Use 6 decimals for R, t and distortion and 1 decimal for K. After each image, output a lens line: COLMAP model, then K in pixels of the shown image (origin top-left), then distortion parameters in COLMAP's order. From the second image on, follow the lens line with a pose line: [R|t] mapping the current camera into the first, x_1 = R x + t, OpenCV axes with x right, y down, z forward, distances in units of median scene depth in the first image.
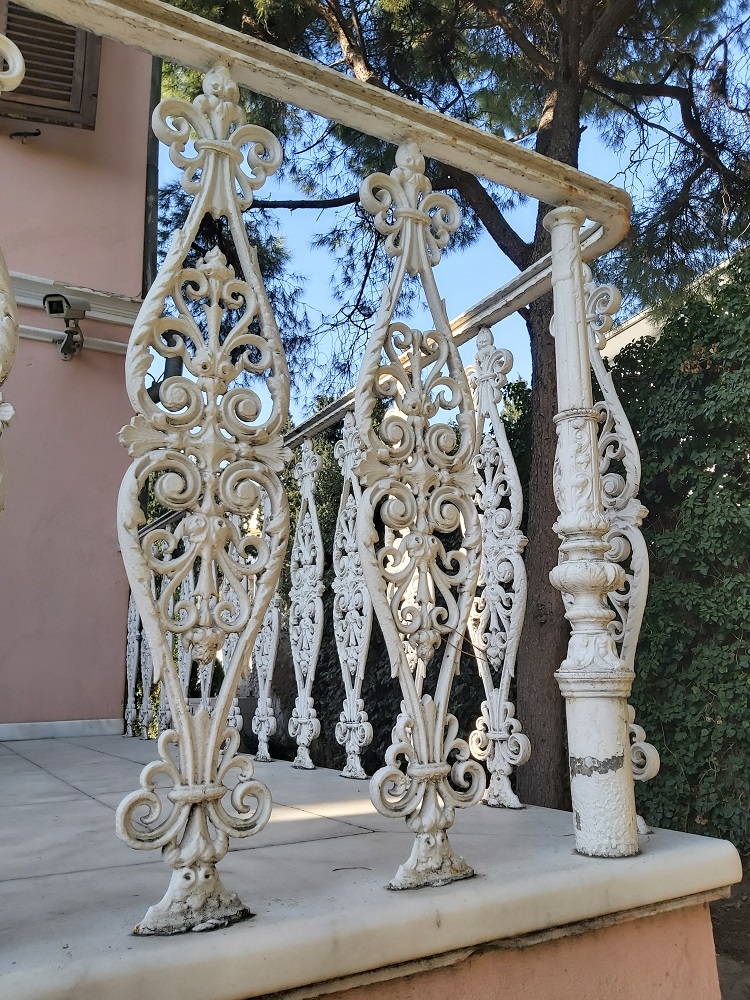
lens RADIAL K [[768.9, 0, 381.4], [0, 768.9, 505.4], [0, 0, 1]] dist [0.100695, -0.160155]
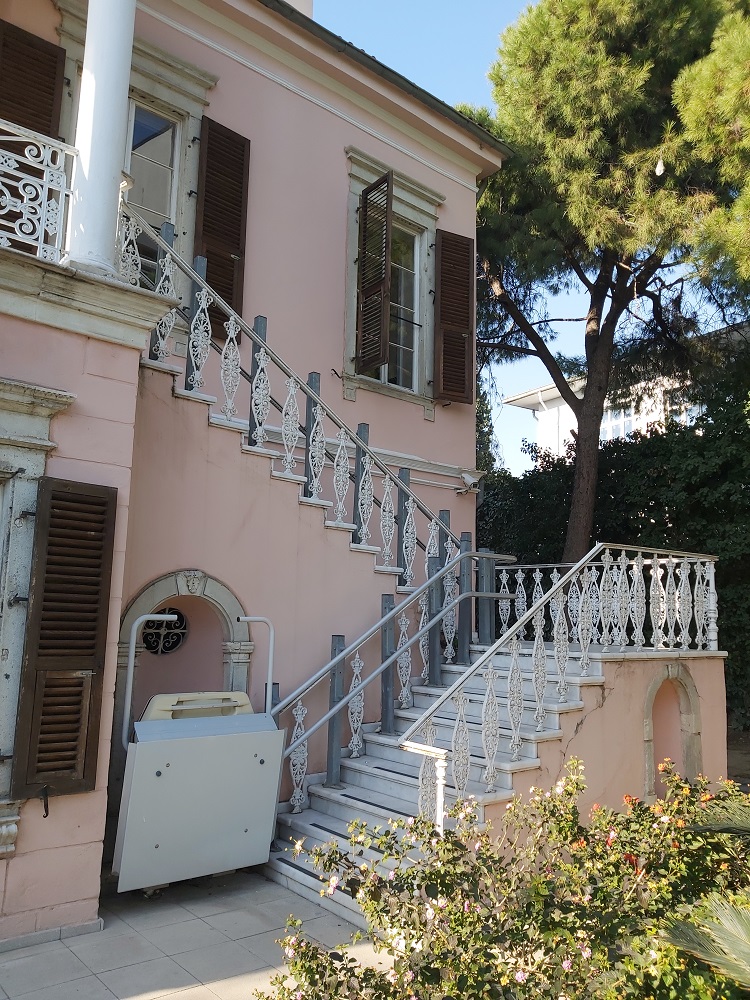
lens RADIAL K [[768.9, 0, 381.4], [0, 768.9, 505.4], [0, 0, 1]] dist [0.100695, -0.160155]
pose [[0.983428, 0.071812, 0.166470, -0.587169], [-0.083944, 0.994214, 0.067015, -0.167739], [-0.160694, -0.079879, 0.983767, -0.806889]]
